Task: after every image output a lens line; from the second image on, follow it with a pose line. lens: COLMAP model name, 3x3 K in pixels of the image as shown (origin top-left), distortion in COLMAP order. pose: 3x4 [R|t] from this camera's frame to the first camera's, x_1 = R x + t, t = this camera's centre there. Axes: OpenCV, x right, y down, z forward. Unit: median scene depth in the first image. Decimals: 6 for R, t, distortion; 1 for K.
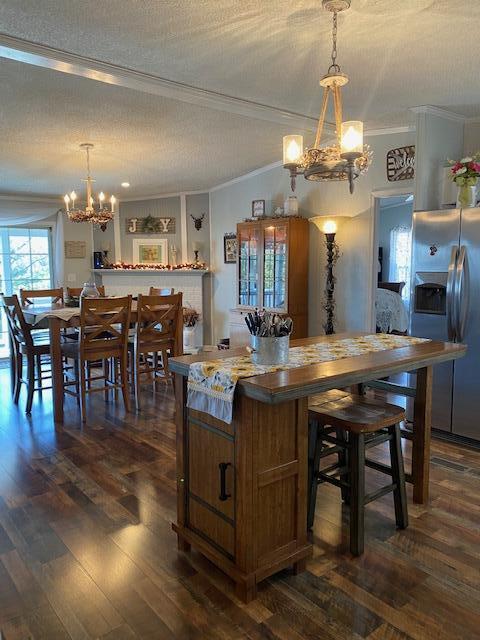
lens RADIAL K [[486.2, 0, 240.0], [0, 486.2, 320.0], [0, 0, 1]] dist [0.052927, -0.001999]
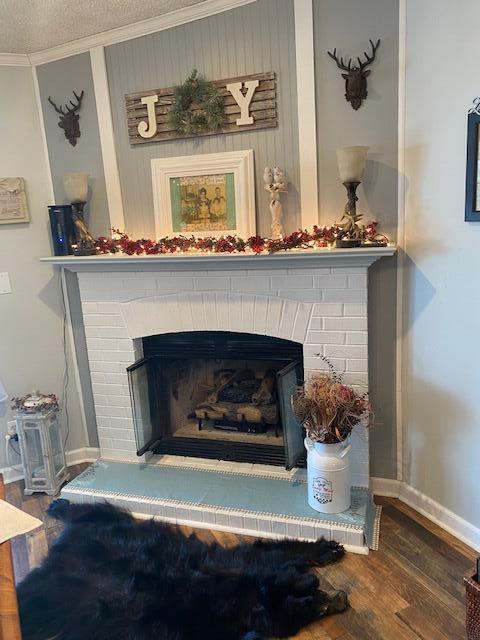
lens RADIAL K [[486.2, 0, 240.0], [0, 486.2, 320.0], [0, 0, 1]] dist [0.052927, -0.001999]
pose [[0.972930, -0.006401, -0.231010, -0.085760], [0.029117, 0.995046, 0.095060, -0.088615], [0.229257, -0.099213, 0.968297, 0.688328]]
